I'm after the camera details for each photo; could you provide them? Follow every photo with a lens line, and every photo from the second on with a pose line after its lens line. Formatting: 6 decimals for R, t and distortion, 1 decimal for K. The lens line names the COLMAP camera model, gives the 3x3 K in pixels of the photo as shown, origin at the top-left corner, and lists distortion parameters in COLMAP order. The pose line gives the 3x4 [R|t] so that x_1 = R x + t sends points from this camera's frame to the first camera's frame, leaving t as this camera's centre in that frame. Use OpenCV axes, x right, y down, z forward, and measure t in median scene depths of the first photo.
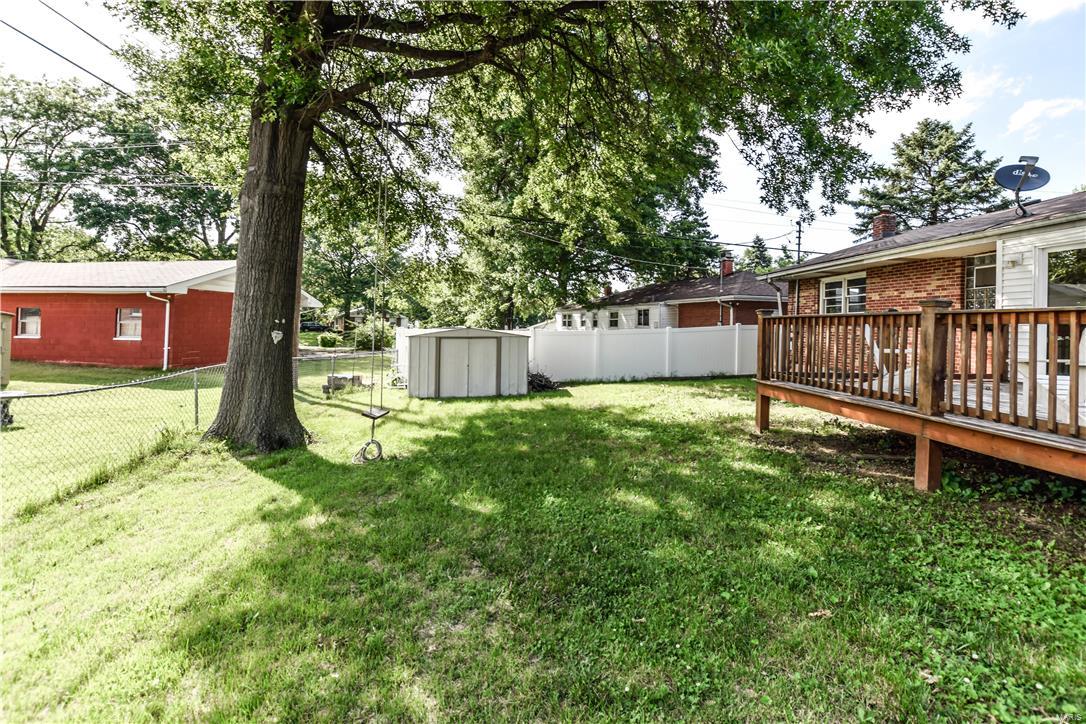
lens RADIAL K [[488.0, 0, 551.0], [0, 488.0, 330.4], [0, 0, 1]] dist [-0.015861, 0.000395]
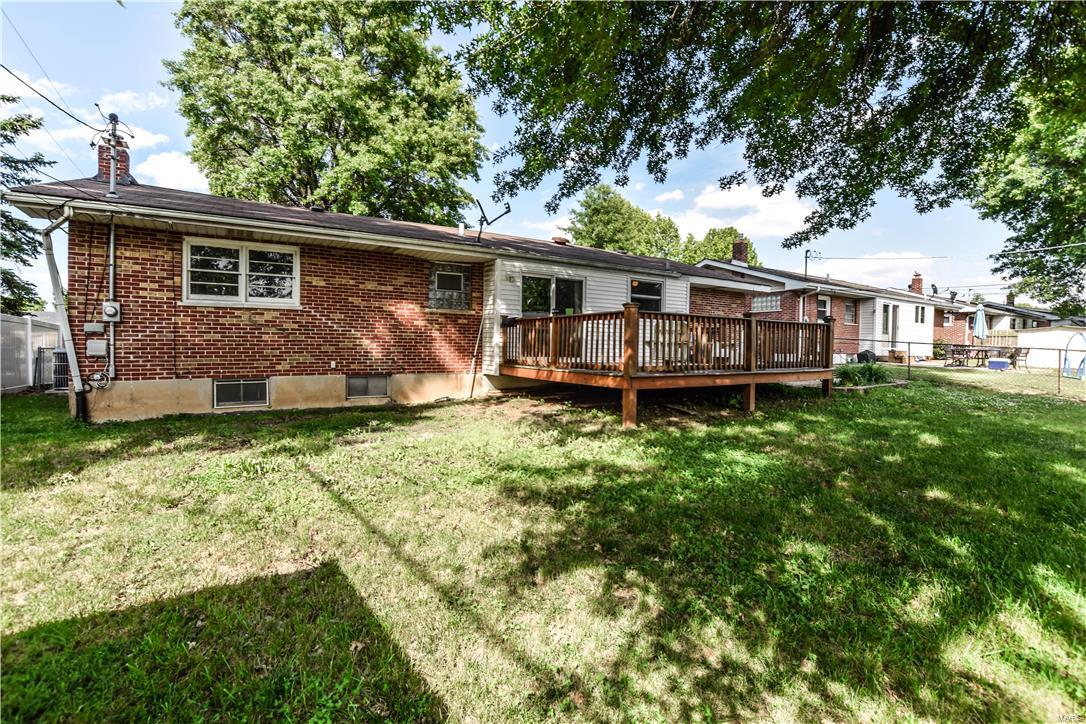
lens RADIAL K [[488.0, 0, 534.1], [0, 488.0, 357.8], [0, 0, 1]] dist [-0.015861, 0.000395]
pose [[-0.440683, -0.047776, 0.896391, -0.241016], [-0.013668, 0.998824, 0.046516, 0.016138], [-0.897559, 0.008246, -0.440818, 1.089681]]
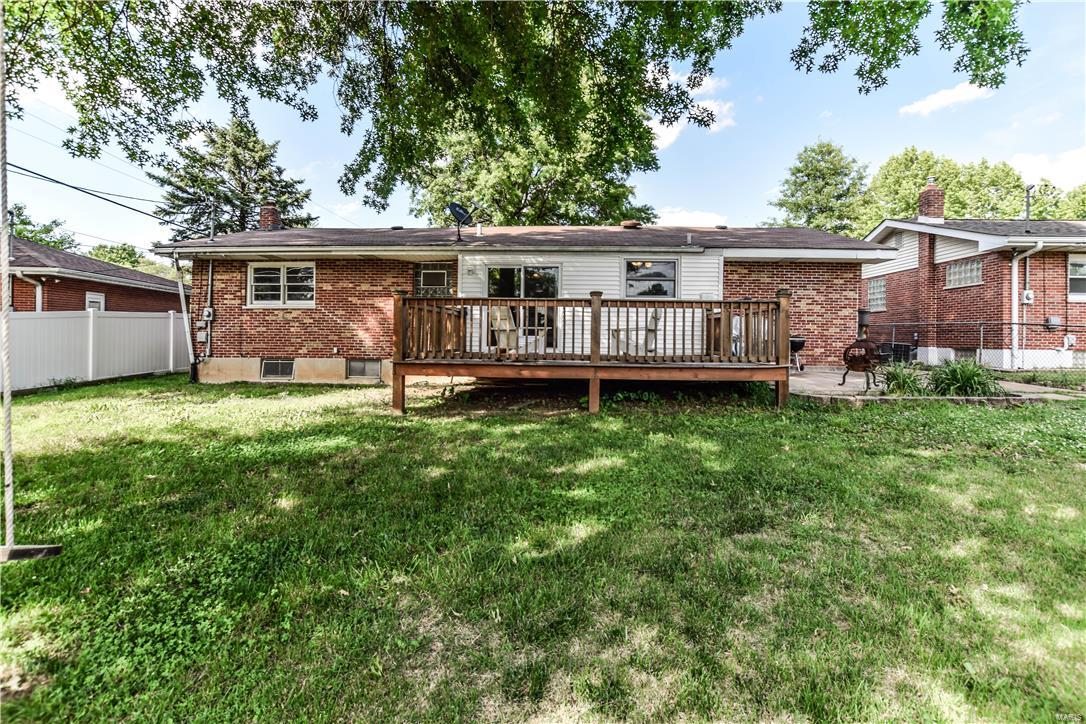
lens RADIAL K [[488.0, 0, 550.4], [0, 488.0, 341.9], [0, 0, 1]] dist [-0.015861, 0.000395]
pose [[0.147915, -0.026043, 0.988657, -0.335657], [-0.000958, 0.999649, 0.026476, 0.024383], [-0.989000, -0.004863, 0.147838, 0.373506]]
